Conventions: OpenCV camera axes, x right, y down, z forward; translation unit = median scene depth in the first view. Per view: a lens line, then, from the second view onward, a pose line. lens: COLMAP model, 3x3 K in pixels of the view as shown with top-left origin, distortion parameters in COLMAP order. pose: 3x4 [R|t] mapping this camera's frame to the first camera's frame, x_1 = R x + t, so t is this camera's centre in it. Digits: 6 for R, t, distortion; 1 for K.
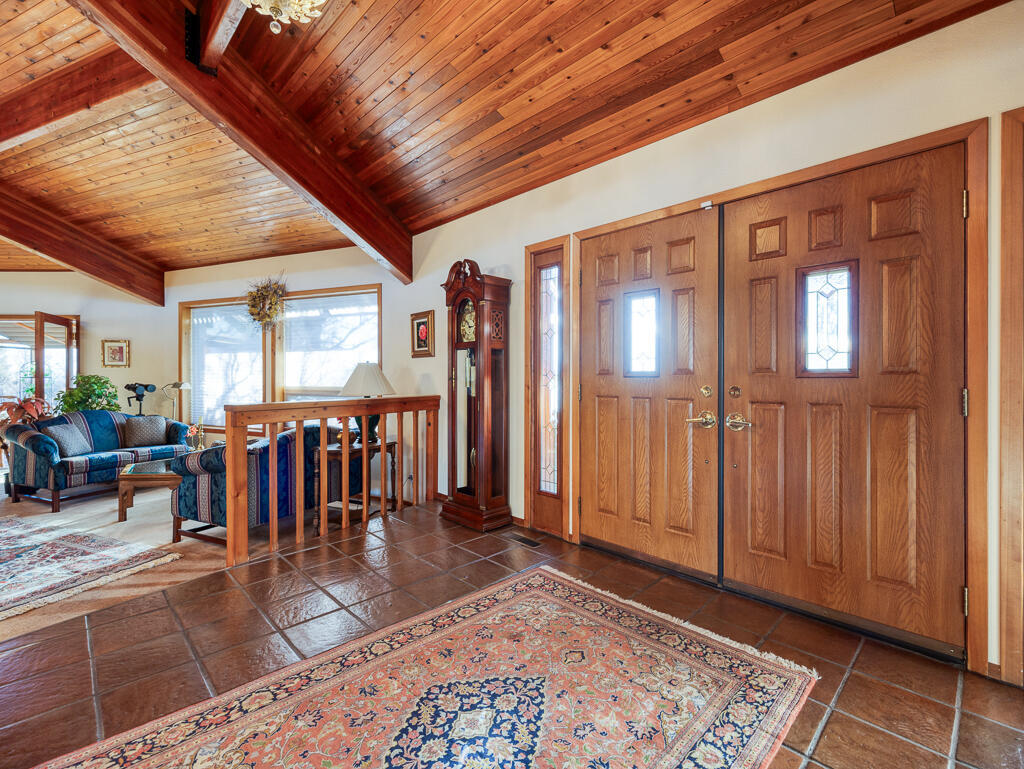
lens RADIAL K [[468.6, 0, 510.6], [0, 468.6, 374.4], [0, 0, 1]] dist [-0.000627, 0.000049]
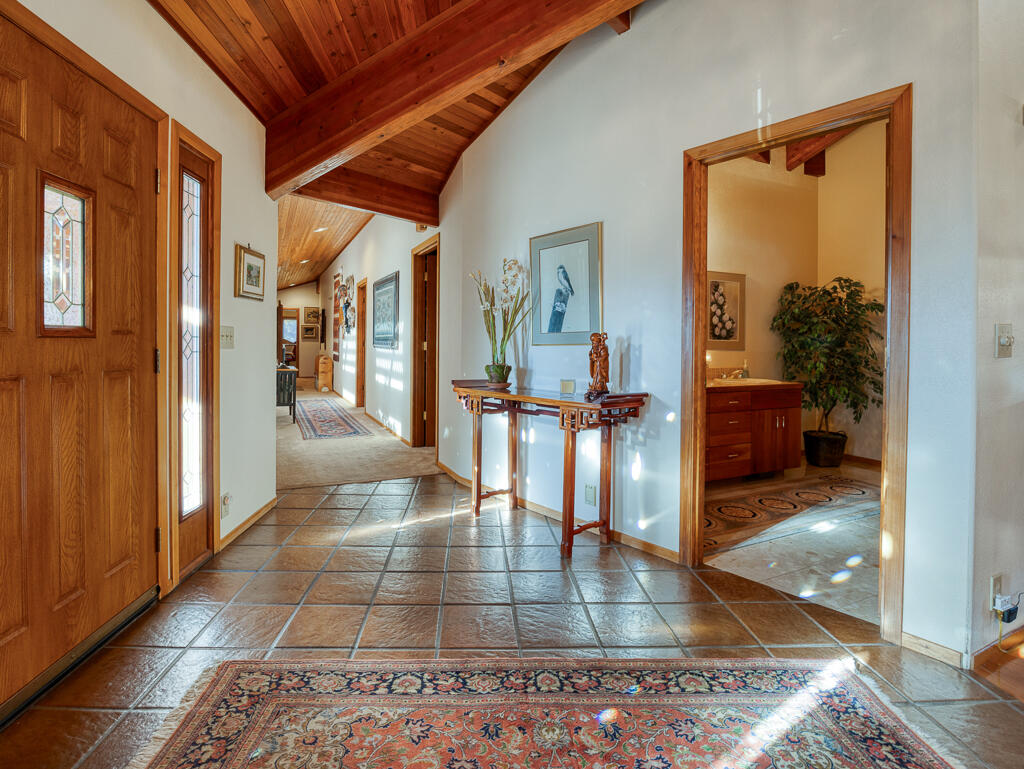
lens RADIAL K [[488.0, 0, 477.9], [0, 488.0, 346.7], [0, 0, 1]] dist [-0.000570, -0.000194]
pose [[-0.724101, -0.013485, 0.689562, -0.310707], [-0.010506, 0.999908, 0.008521, 0.007535], [-0.689614, -0.001074, -0.724176, 1.118256]]
